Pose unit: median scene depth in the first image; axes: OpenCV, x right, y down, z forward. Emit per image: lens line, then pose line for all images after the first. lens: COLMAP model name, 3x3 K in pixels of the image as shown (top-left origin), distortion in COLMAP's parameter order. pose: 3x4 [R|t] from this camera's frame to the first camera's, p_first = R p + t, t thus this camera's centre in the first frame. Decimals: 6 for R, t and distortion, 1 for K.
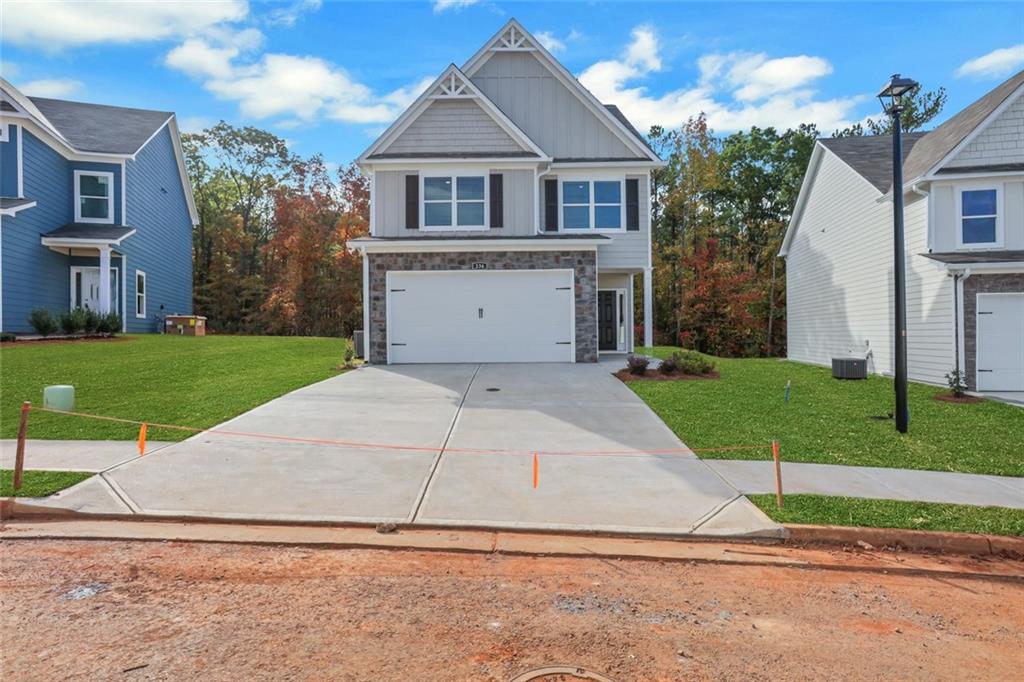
lens RADIAL K [[538.8, 0, 509.2], [0, 538.8, 335.6], [0, 0, 1]] dist [-0.068221, 0.039178]
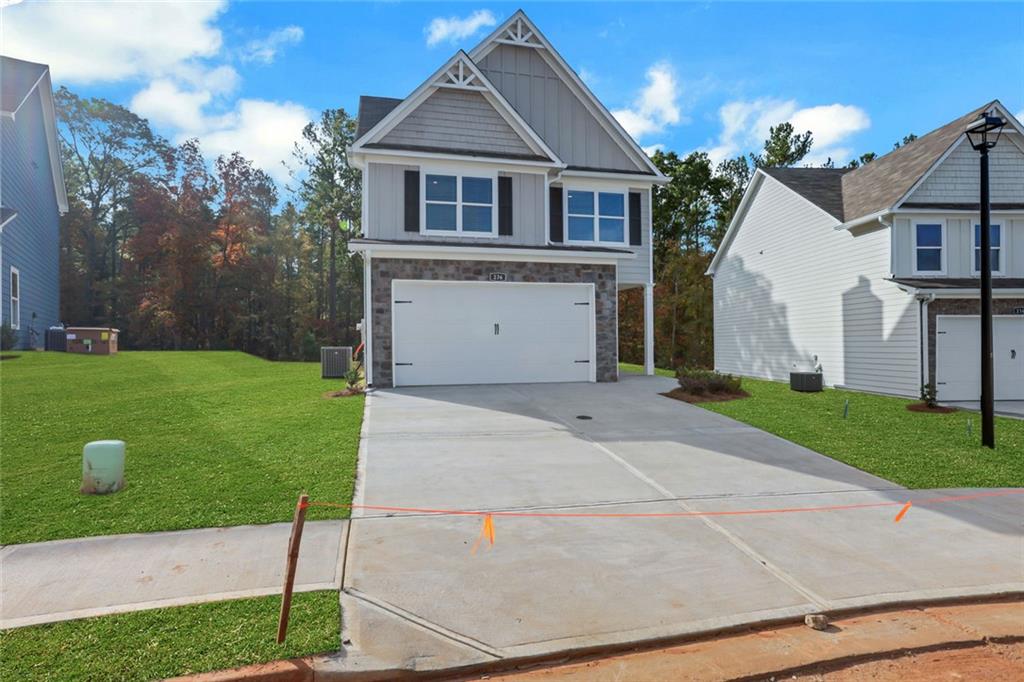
lens RADIAL K [[545.0, 0, 524.9], [0, 545.0, 345.1], [0, 0, 1]] dist [-0.060453, 0.030516]
pose [[0.968511, 0.001120, 0.248969, -0.222711], [-0.000199, 0.999993, -0.003723, -0.010407], [-0.248971, 0.003556, 0.968504, 0.095158]]
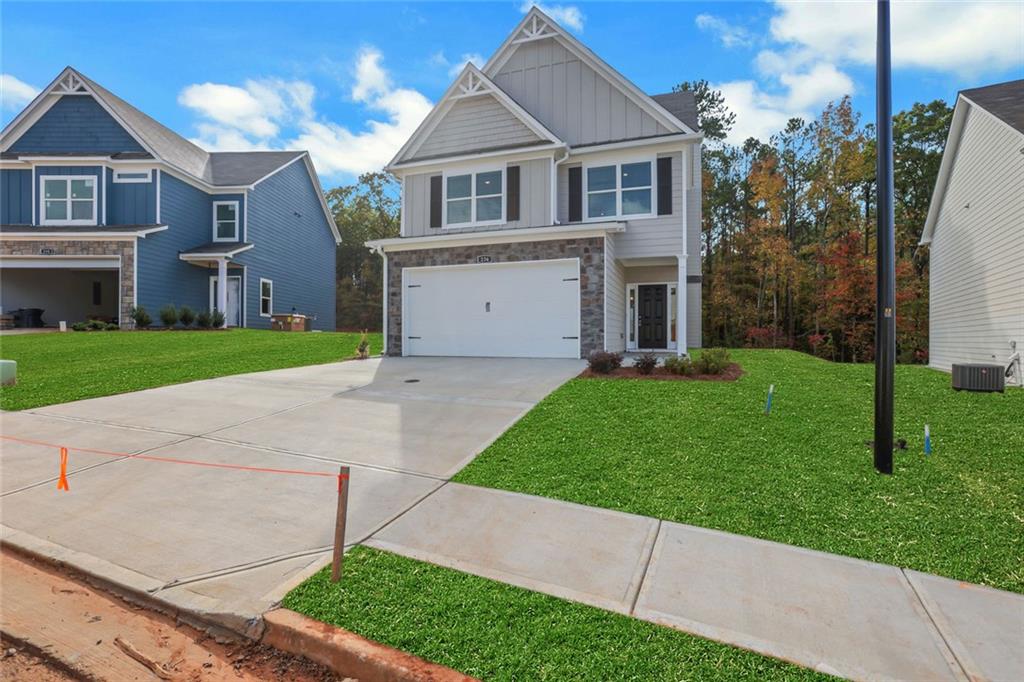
lens RADIAL K [[479.2, 0, 506.6], [0, 479.2, 343.8], [0, 0, 1]] dist [-0.068786, 0.026247]
pose [[0.944639, 0.012723, -0.327864, 0.255810], [-0.009552, 0.999891, 0.011281, 0.015372], [0.327972, -0.007525, 0.944657, 0.167491]]
